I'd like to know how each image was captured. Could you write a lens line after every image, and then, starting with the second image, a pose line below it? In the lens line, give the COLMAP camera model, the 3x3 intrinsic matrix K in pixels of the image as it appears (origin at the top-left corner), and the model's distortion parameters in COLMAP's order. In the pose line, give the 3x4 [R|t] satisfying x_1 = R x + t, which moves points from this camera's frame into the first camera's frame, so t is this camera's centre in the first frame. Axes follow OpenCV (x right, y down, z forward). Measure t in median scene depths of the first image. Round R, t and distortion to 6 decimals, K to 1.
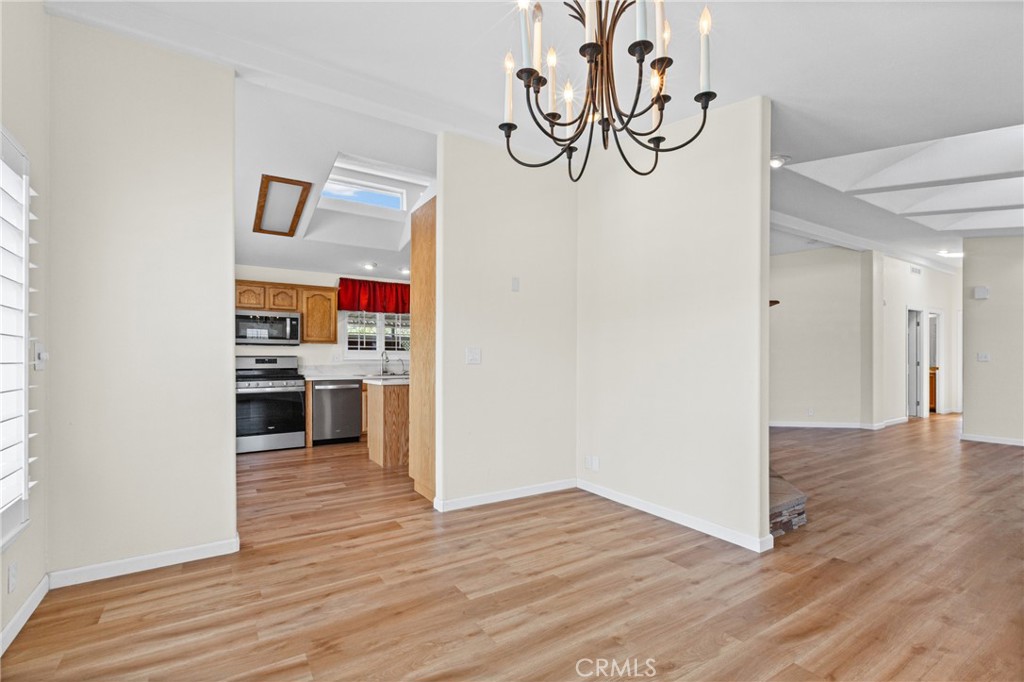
lens RADIAL K [[466.9, 0, 519.6], [0, 466.9, 358.3], [0, 0, 1]] dist [0.004906, -0.000707]
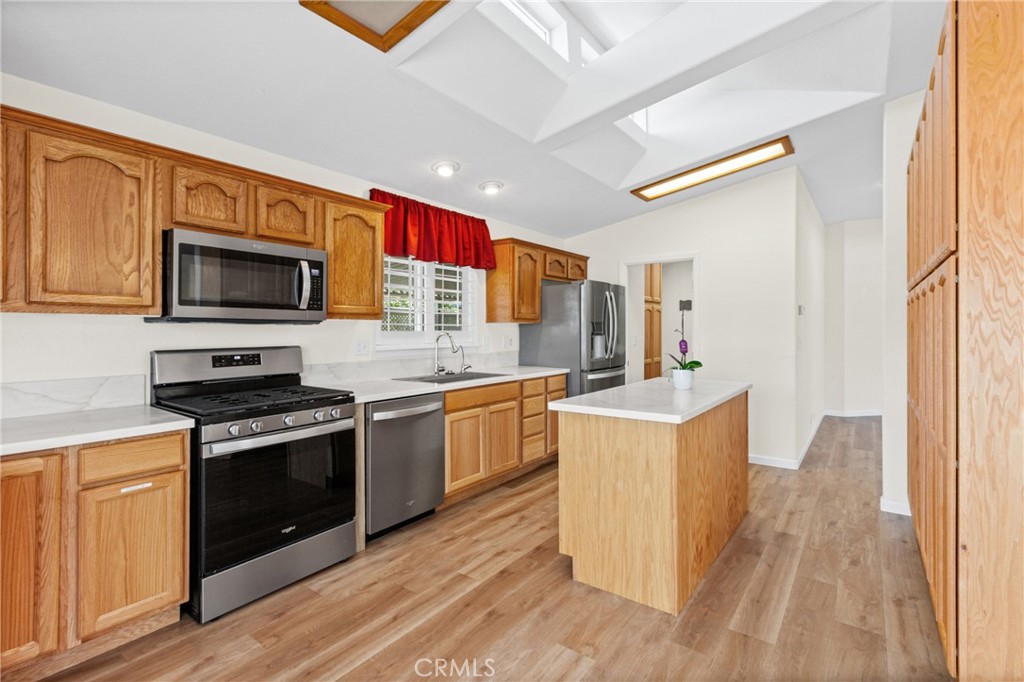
lens RADIAL K [[466.9, 0, 528.9], [0, 466.9, 331.3], [0, 0, 1]] dist [0.004906, -0.000707]
pose [[0.933082, -0.002747, 0.359654, -0.848157], [0.000941, 0.999986, 0.005198, -0.042508], [-0.359663, -0.004512, 0.933071, 0.969166]]
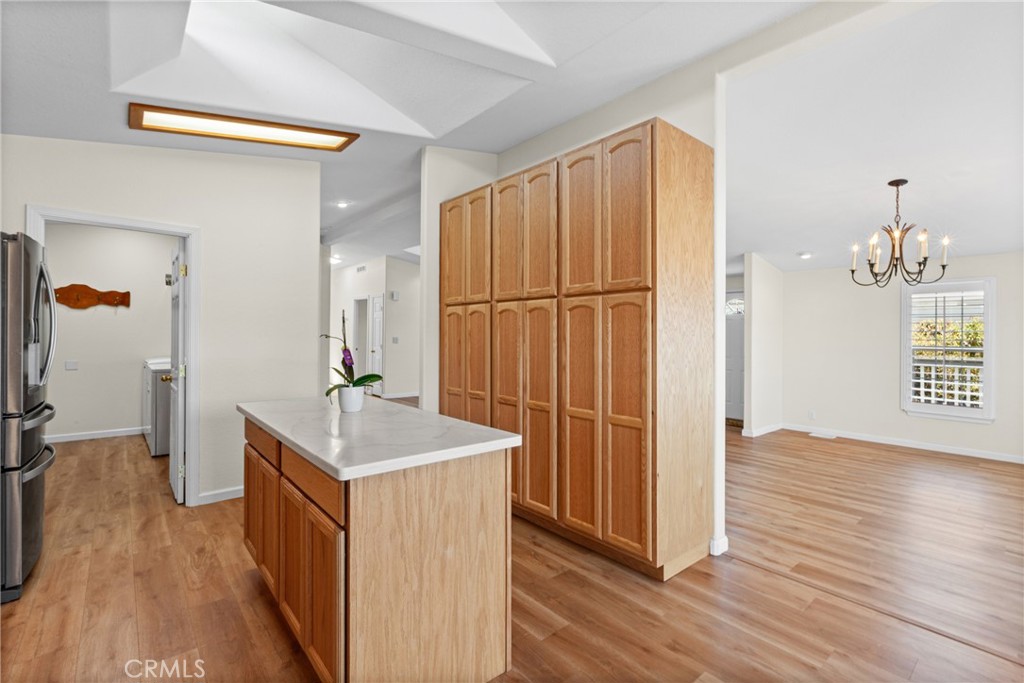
lens RADIAL K [[466.9, 0, 521.9], [0, 466.9, 334.3], [0, 0, 1]] dist [0.004906, -0.000707]
pose [[-0.140239, 0.002366, 0.990115, -0.980731], [-0.008610, 0.999956, -0.003609, -0.042890], [-0.990080, -0.009031, -0.140212, 1.556855]]
